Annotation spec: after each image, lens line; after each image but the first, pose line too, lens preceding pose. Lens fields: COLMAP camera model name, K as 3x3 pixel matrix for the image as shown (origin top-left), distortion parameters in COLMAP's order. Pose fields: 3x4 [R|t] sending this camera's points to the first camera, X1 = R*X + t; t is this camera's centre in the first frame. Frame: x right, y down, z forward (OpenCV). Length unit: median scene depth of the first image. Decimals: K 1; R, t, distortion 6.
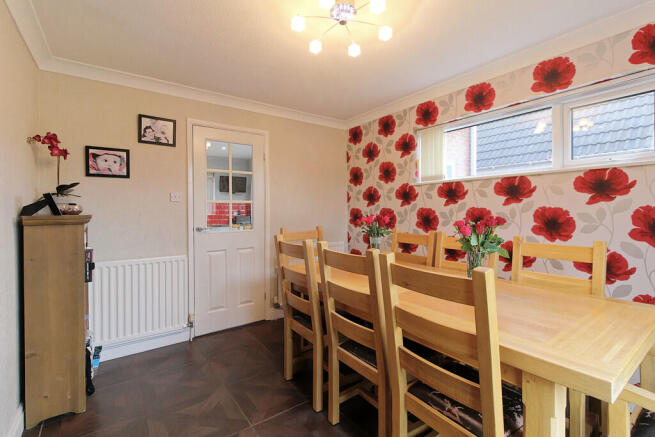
lens RADIAL K [[297.3, 0, 322.5], [0, 297.3, 211.0], [0, 0, 1]] dist [0.000014, -0.000263]
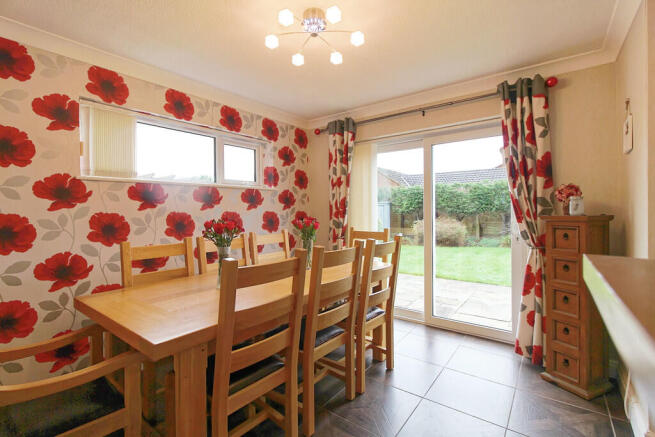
lens RADIAL K [[297.3, 0, 322.5], [0, 297.3, 211.0], [0, 0, 1]] dist [0.000014, -0.000263]
pose [[-0.278925, 0.009193, 0.960269, -0.510527], [0.017644, 0.999834, -0.004447, -0.002209], [-0.960151, 0.015703, -0.279041, 0.706272]]
